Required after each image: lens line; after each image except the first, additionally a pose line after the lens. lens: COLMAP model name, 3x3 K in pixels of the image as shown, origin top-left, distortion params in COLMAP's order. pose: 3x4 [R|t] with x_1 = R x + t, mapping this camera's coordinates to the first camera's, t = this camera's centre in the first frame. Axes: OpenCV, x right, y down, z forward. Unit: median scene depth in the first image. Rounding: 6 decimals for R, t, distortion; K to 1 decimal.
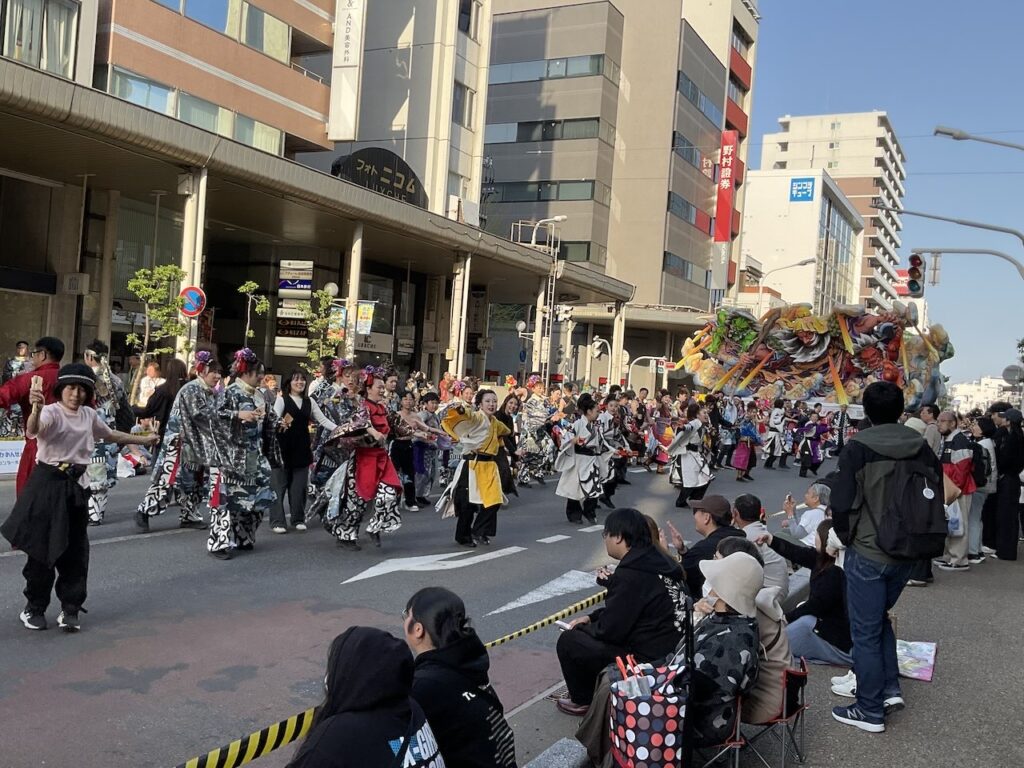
lens RADIAL K [[999.5, 0, 512.0], [0, 999.5, 384.0], [0, 0, 1]] dist [0.141113, -0.316798]
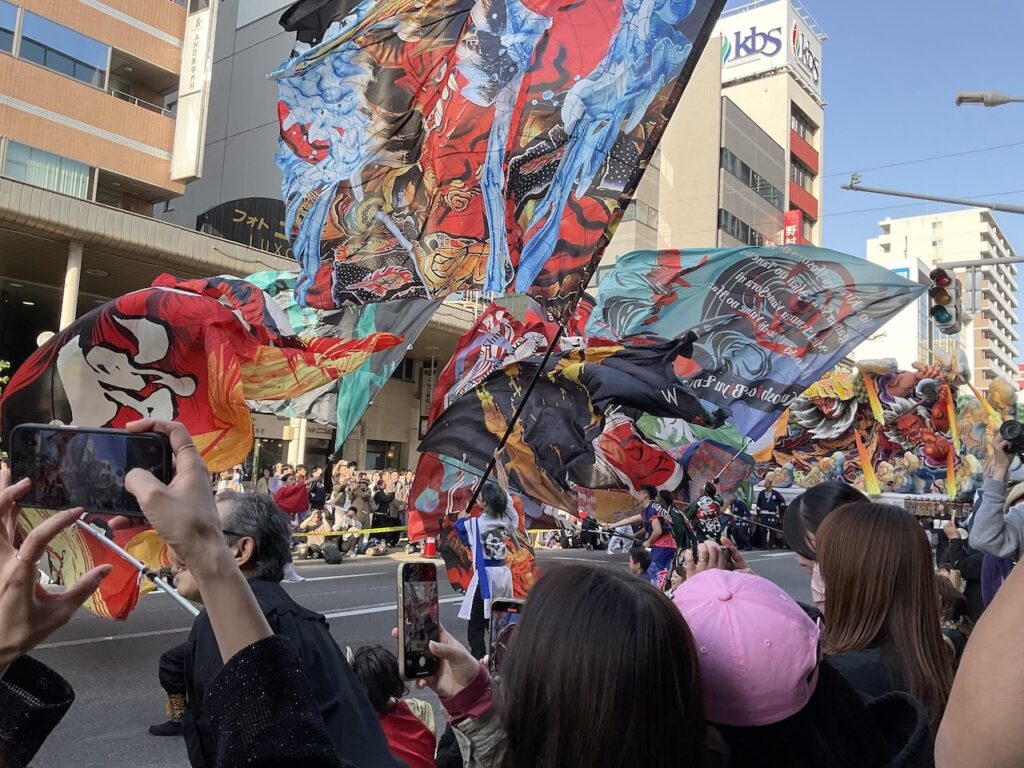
lens RADIAL K [[860.0, 0, 512.0], [0, 860.0, 384.0], [0, 0, 1]] dist [0.084377, -0.169441]
pose [[0.983281, -0.040811, -0.177463, 0.101159], [0.019477, 0.992542, -0.120338, 0.006785], [0.181050, 0.114870, 0.976742, 0.181022]]
